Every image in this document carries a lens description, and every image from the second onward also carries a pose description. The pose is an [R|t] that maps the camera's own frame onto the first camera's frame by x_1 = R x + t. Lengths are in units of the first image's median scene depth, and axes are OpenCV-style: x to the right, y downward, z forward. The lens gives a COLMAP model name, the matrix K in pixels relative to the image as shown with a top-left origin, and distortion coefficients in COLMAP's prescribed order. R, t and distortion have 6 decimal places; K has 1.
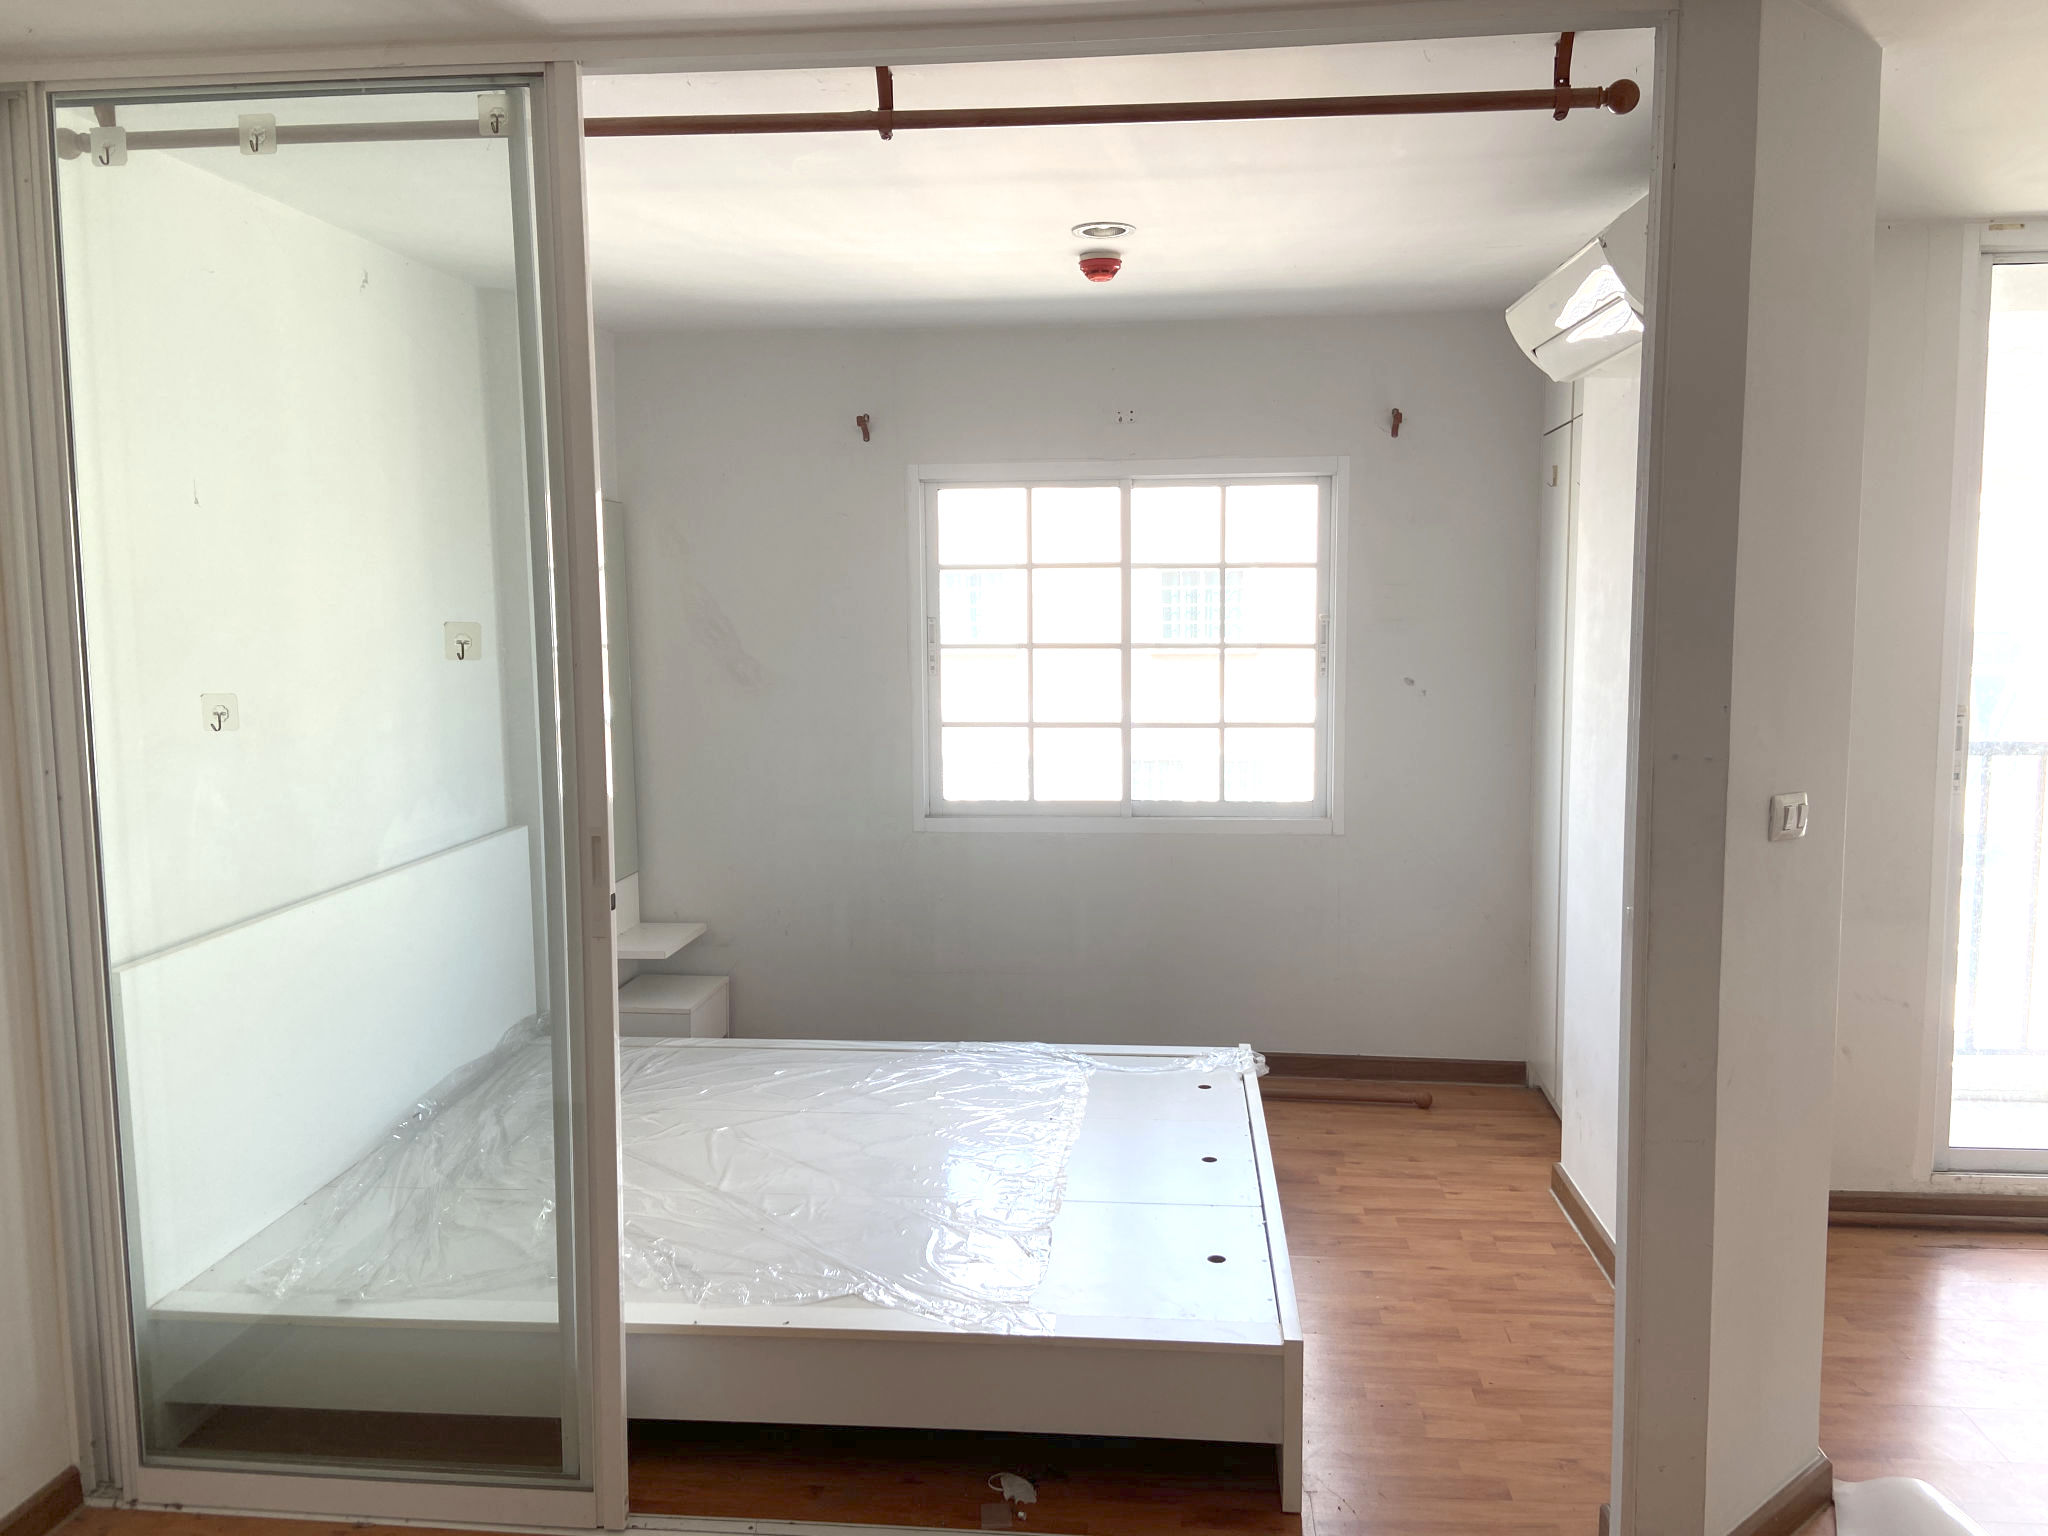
lens RADIAL K [[1525.1, 0, 1028.0], [0, 1525.1, 760.5], [0, 0, 1]] dist [0.066357, -0.071809]
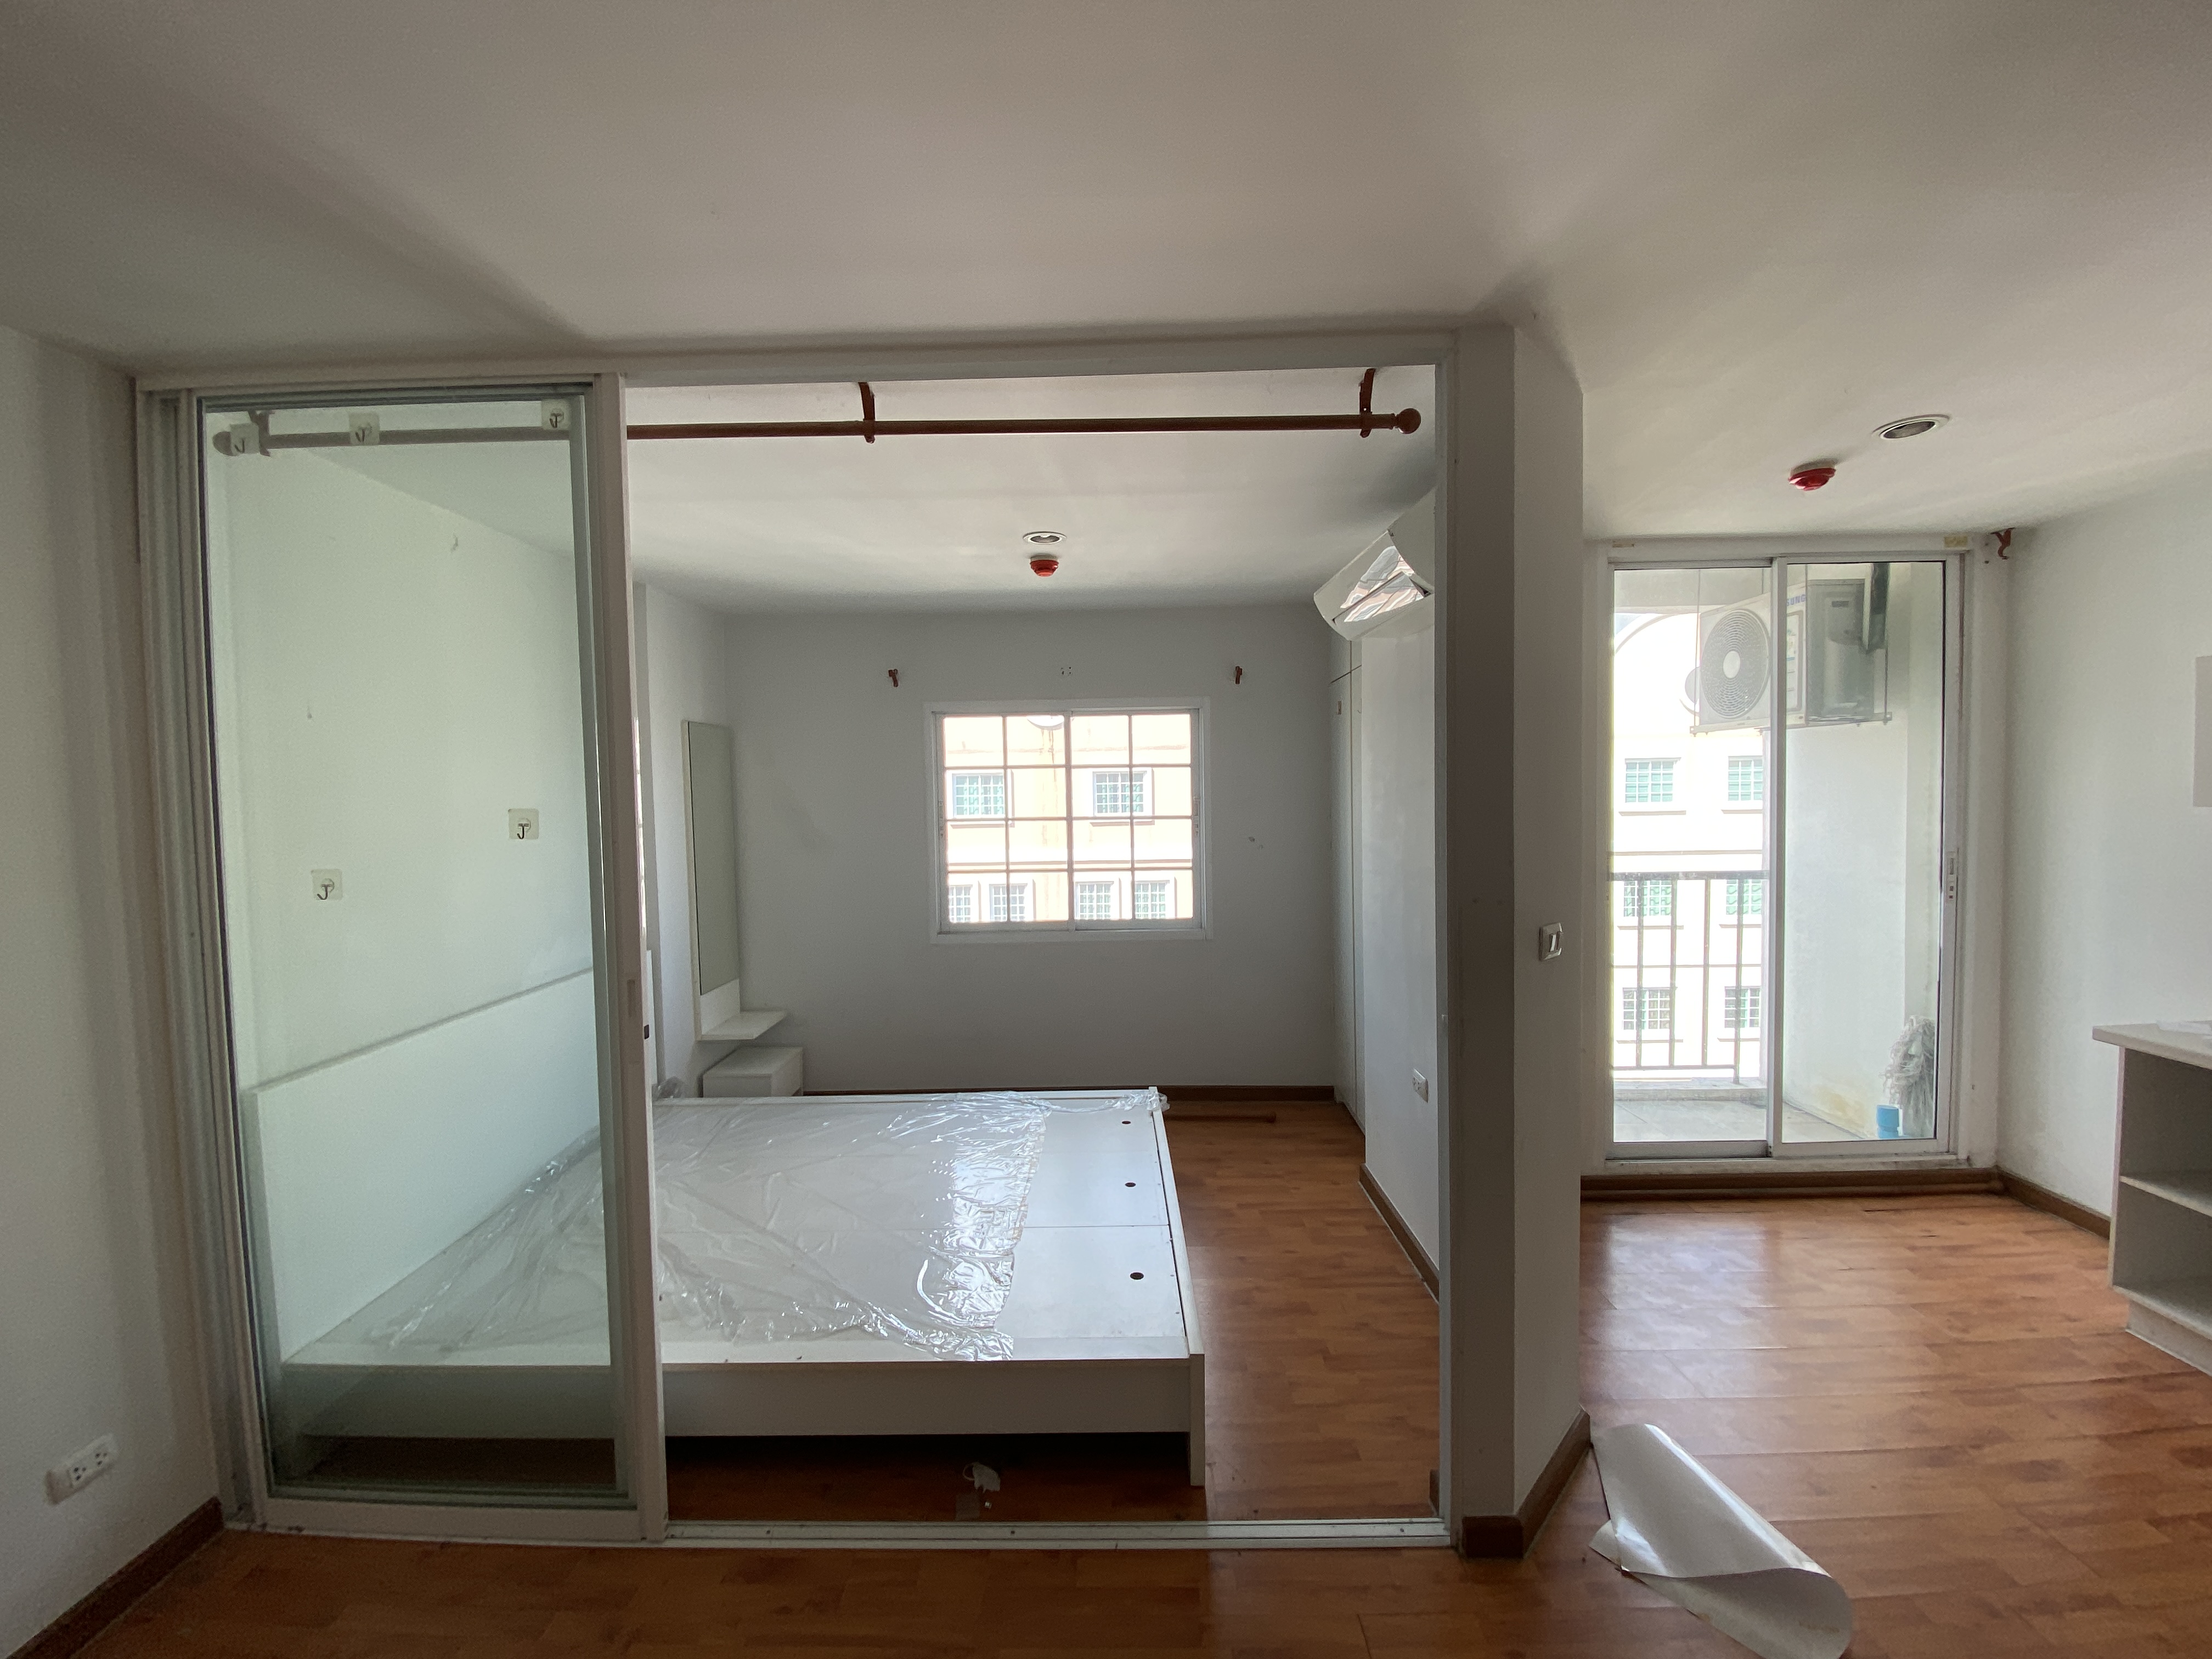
lens RADIAL K [[879.0, 0, 1073.2], [0, 879.0, 822.5], [0, 0, 1]] dist [0.013891, -0.015481]
pose [[0.998179, -0.013073, 0.058880, 0.027597], [0.017158, 0.997440, -0.069418, -0.017419], [-0.057822, 0.070302, 0.995849, 0.209845]]
